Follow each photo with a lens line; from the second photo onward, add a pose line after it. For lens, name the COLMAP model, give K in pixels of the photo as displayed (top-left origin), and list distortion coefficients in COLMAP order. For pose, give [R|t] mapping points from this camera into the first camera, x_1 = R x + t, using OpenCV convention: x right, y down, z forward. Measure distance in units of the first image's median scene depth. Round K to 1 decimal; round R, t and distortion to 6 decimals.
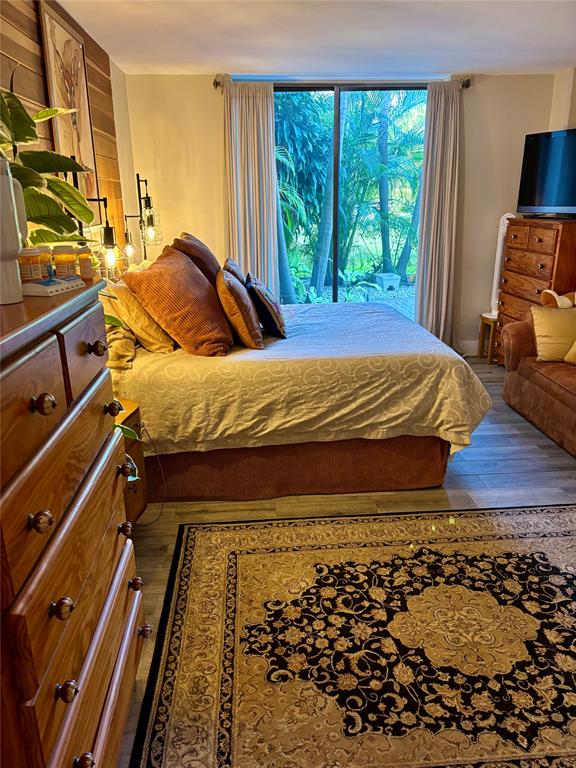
lens RADIAL K [[583.9, 0, 288.9], [0, 583.9, 383.7], [0, 0, 1]] dist [-0.009178, 0.004226]
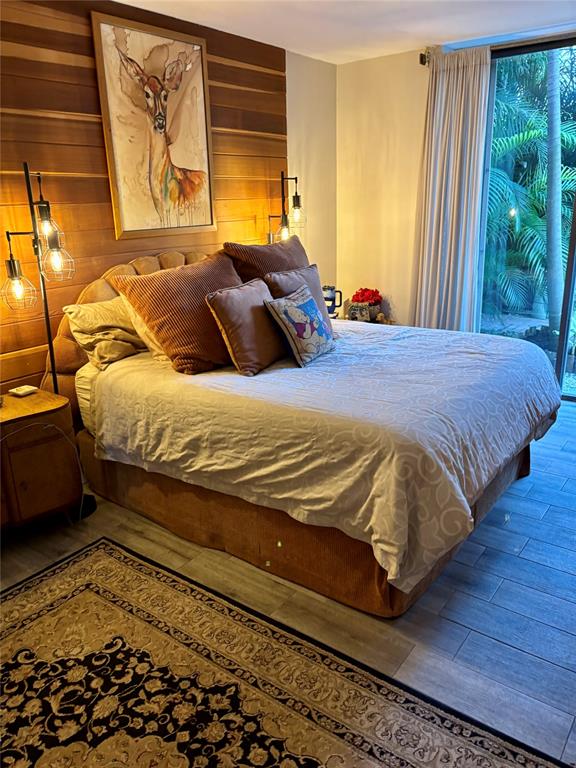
lens RADIAL K [[583.9, 0, 288.0], [0, 583.9, 385.5], [0, 0, 1]] dist [-0.009178, 0.004226]
pose [[0.754274, 0.188017, -0.629064, 0.591105], [-0.181528, 0.980491, 0.075393, -0.130964], [0.630967, 0.057325, 0.773689, 0.416019]]
